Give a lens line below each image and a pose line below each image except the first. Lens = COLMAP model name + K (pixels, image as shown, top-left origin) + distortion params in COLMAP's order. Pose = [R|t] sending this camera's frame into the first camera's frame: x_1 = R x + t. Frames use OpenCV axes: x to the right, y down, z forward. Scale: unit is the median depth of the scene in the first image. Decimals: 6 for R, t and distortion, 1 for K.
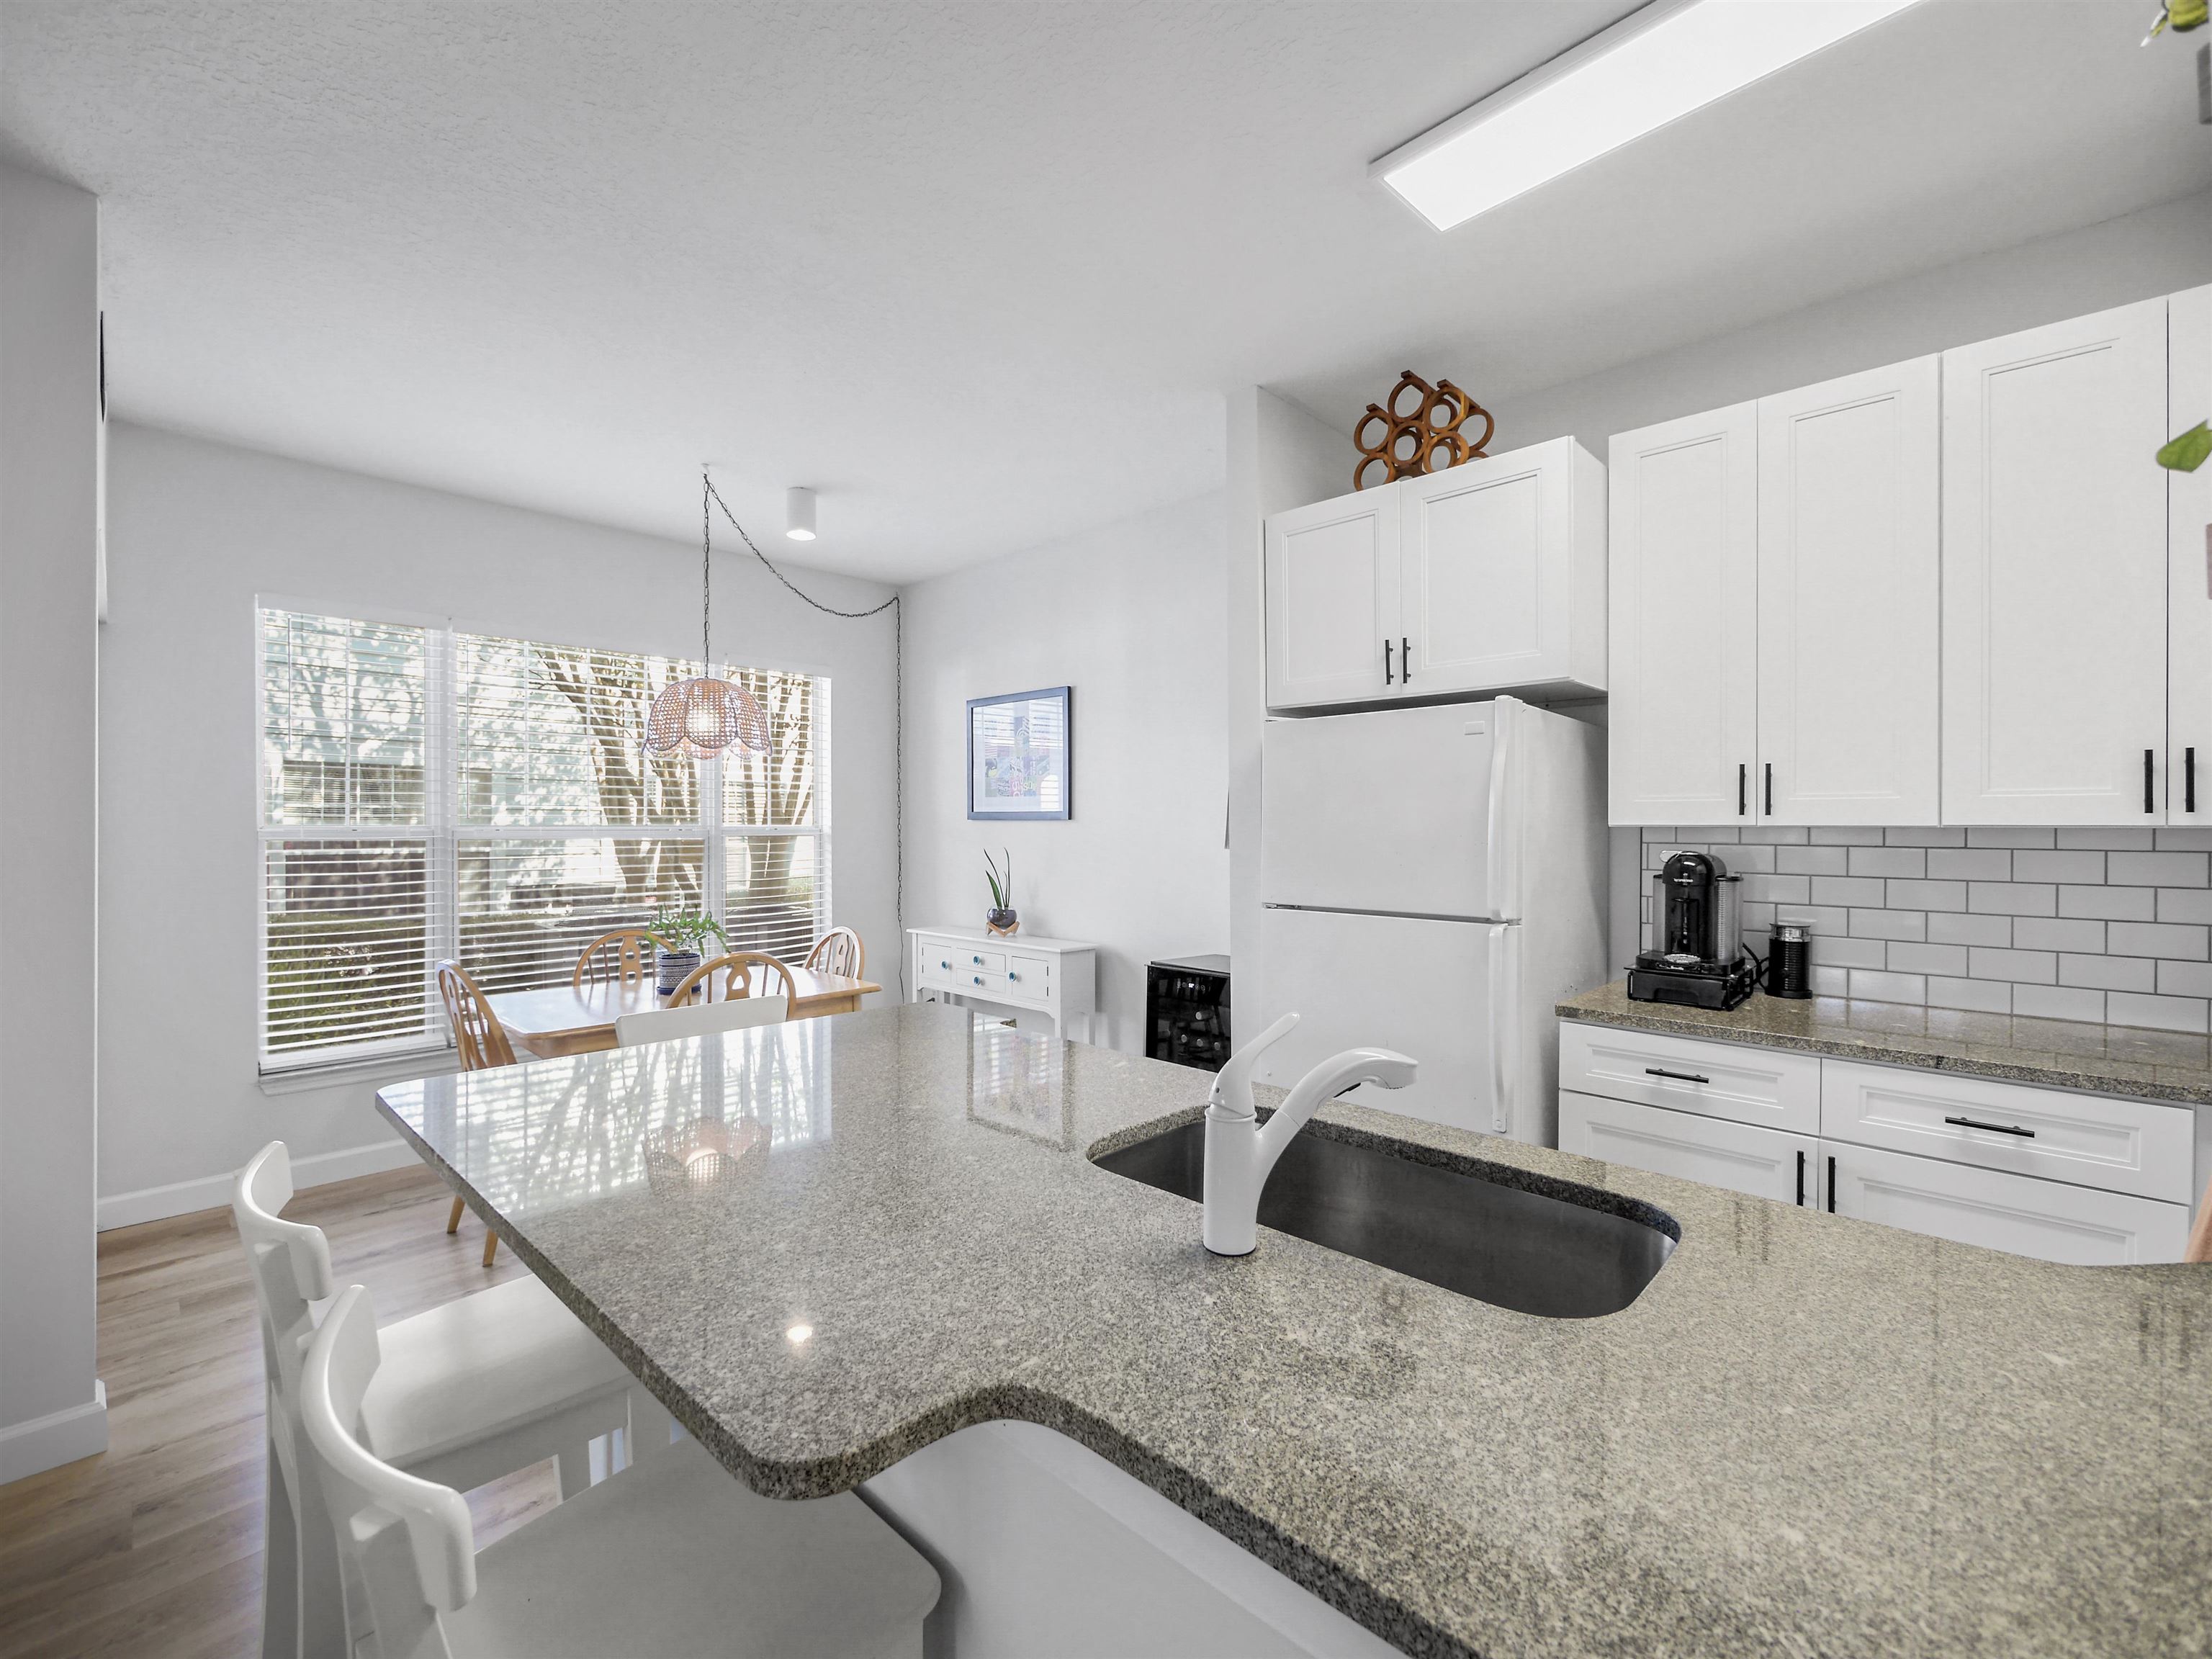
lens RADIAL K [[942.0, 0, 1115.7], [0, 942.0, 817.9], [0, 0, 1]] dist [-0.007146, 0.001179]
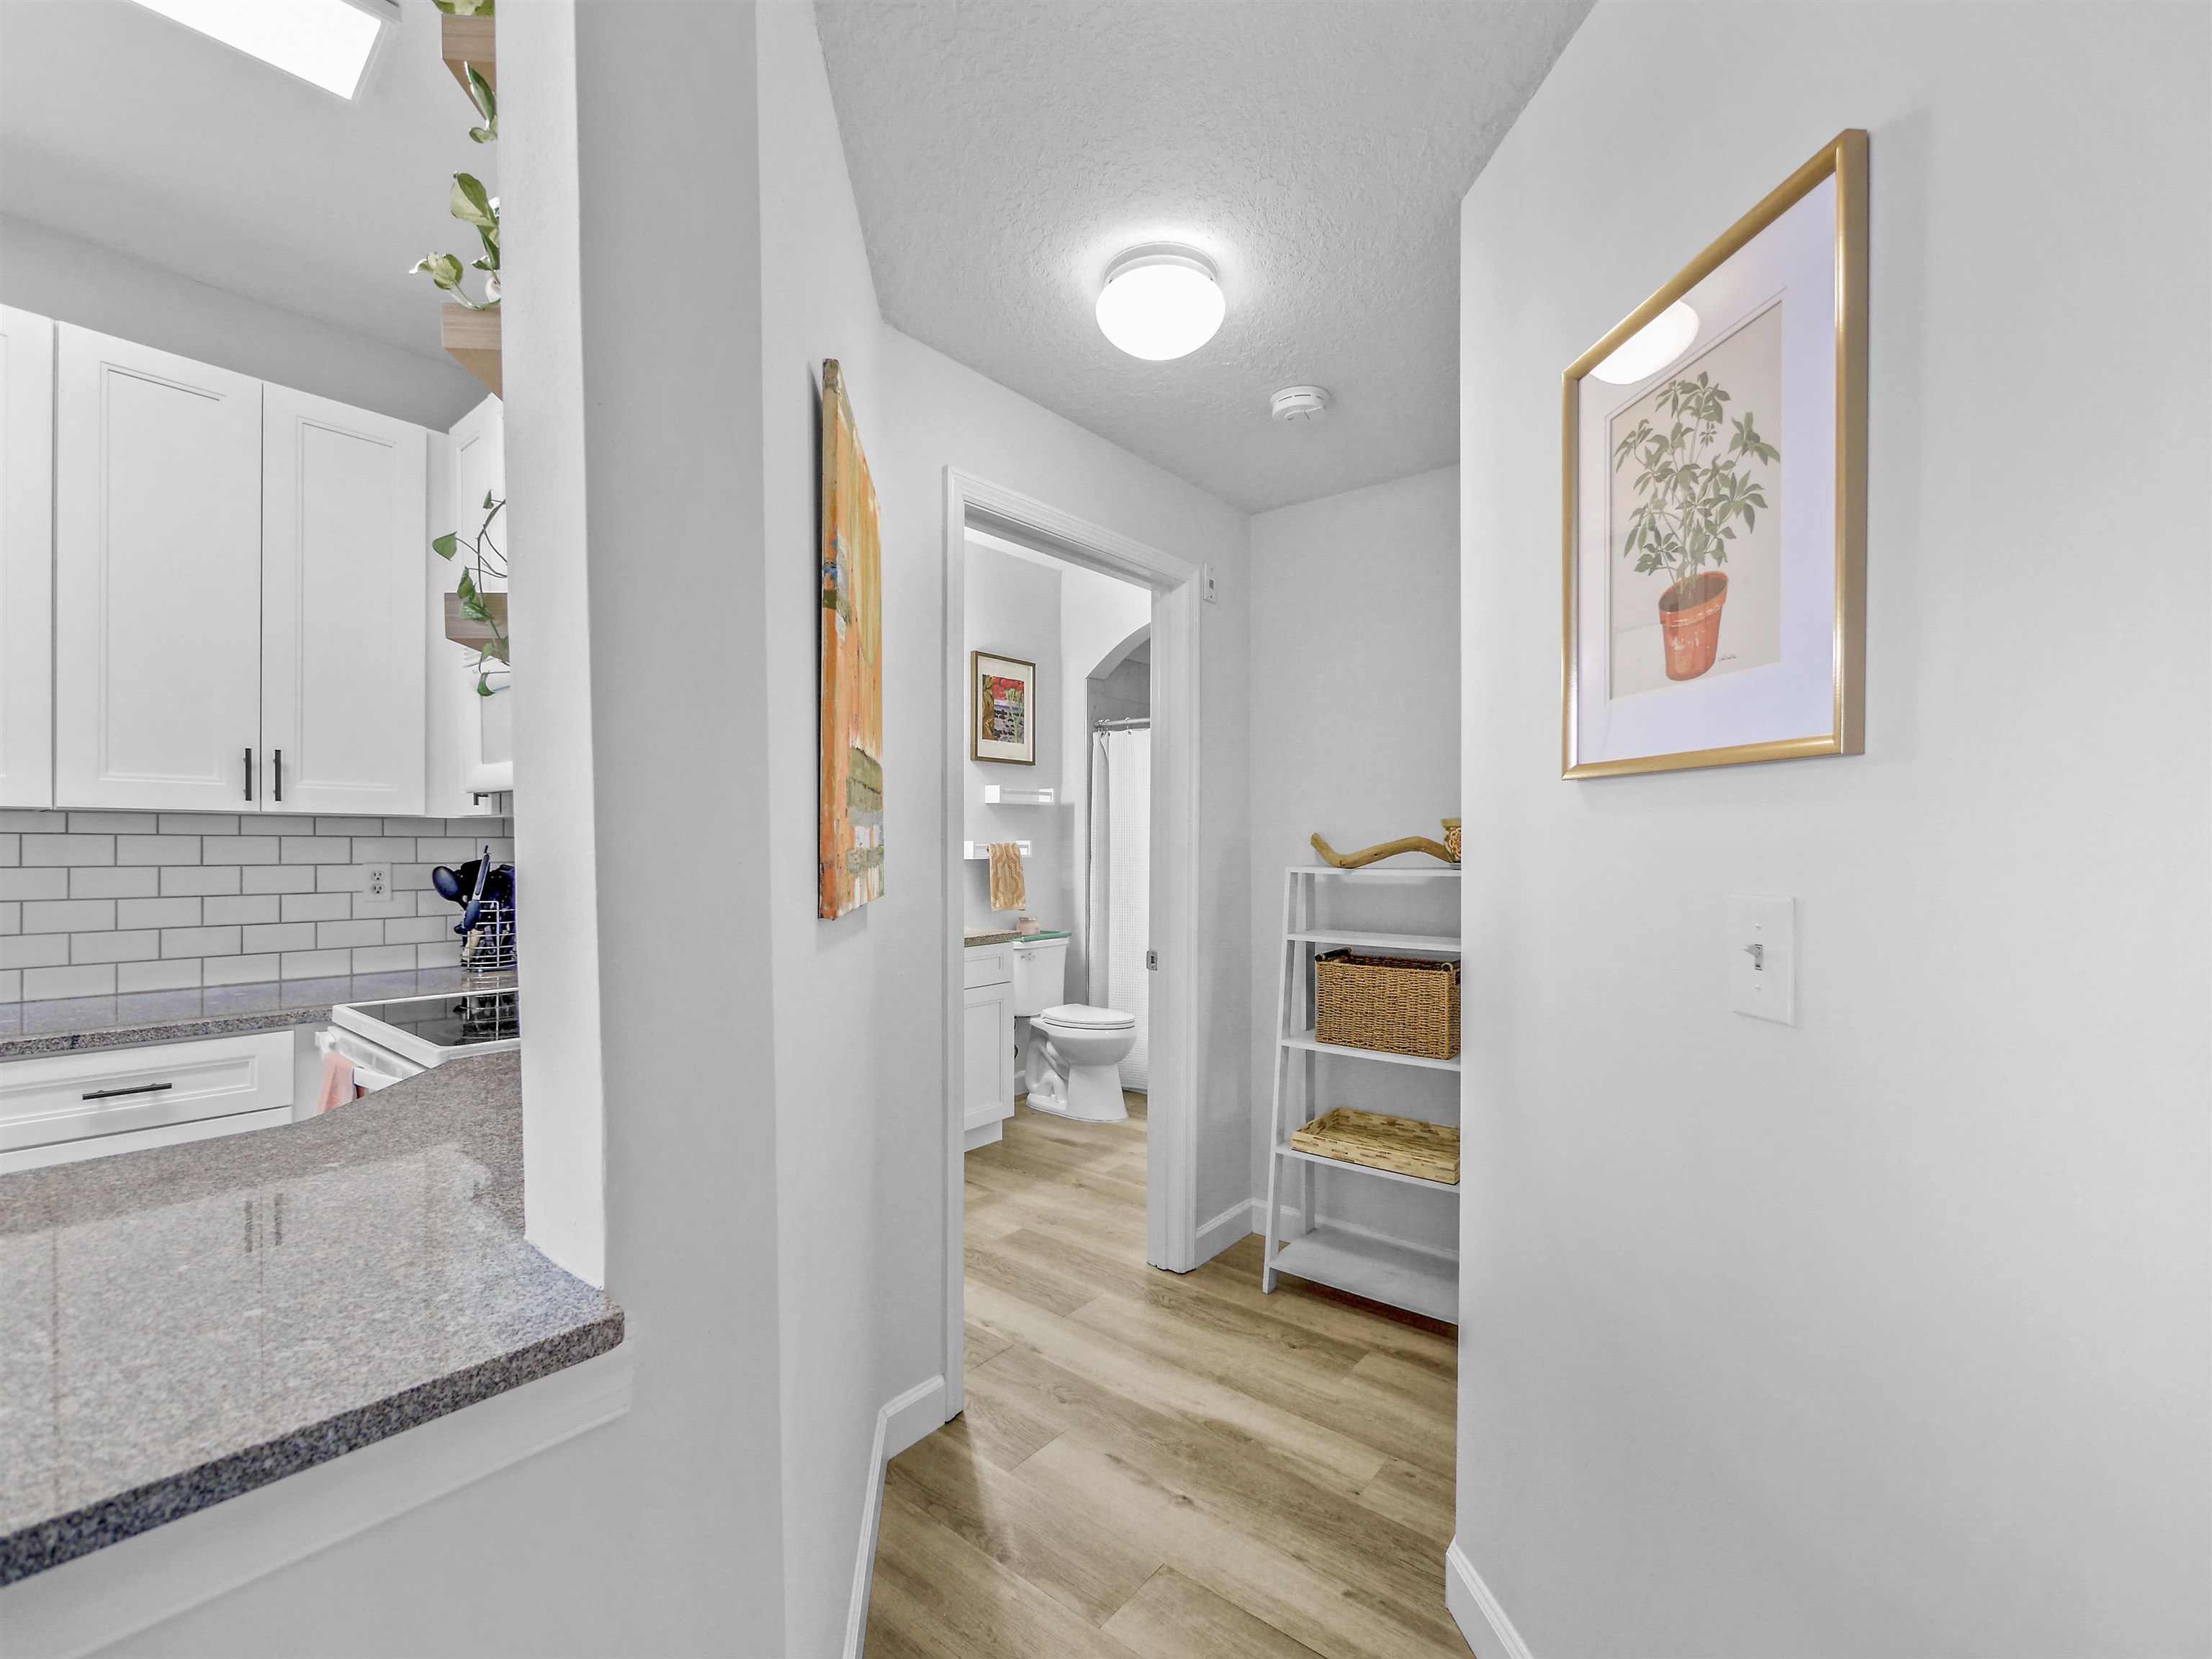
lens RADIAL K [[942.0, 0, 1101.9], [0, 942.0, 839.4], [0, 0, 1]] dist [-0.007146, 0.001179]
pose [[-0.074155, 0.002033, 0.997245, -0.177917], [-0.005590, 0.999981, -0.002454, 0.041598], [-0.997231, -0.005757, -0.074142, -0.005789]]
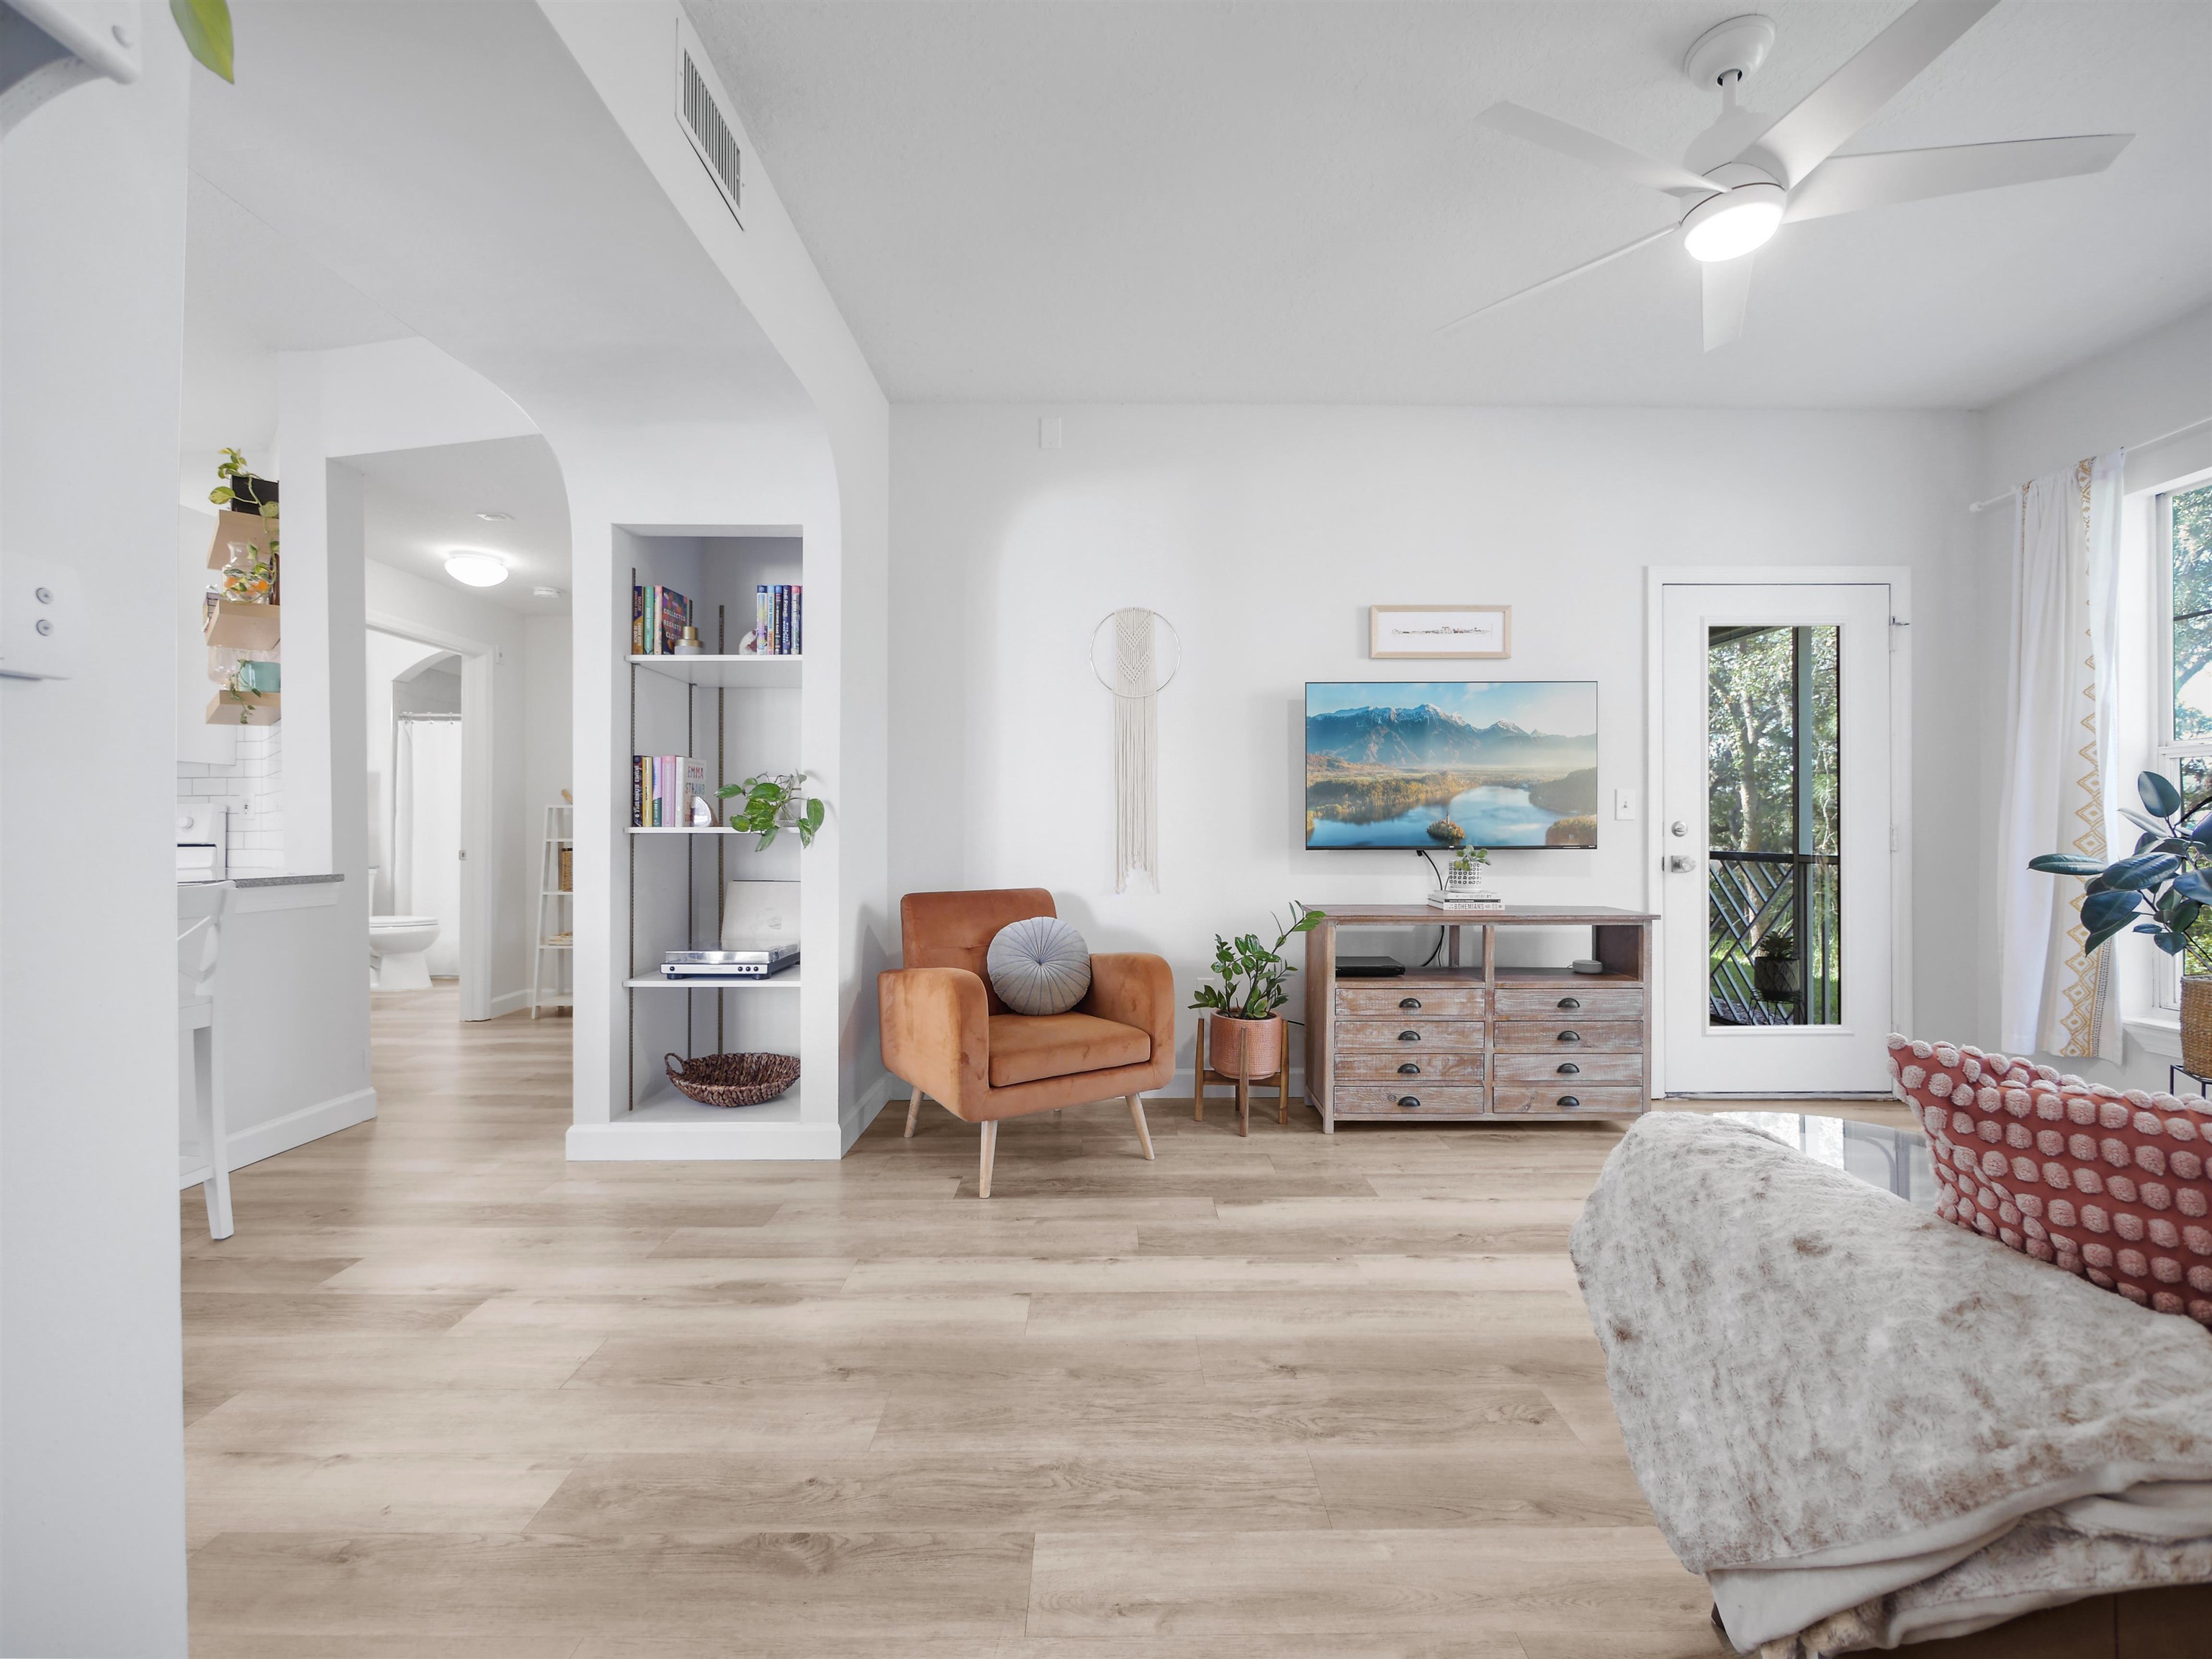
lens RADIAL K [[942.0, 0, 1114.6], [0, 942.0, 830.2], [0, 0, 1]] dist [-0.007146, 0.001179]
pose [[-0.697482, 0.003463, 0.716594, -2.075566], [-0.001067, 0.999982, -0.005870, 0.177965], [-0.716601, -0.004859, -0.697466, 0.369529]]
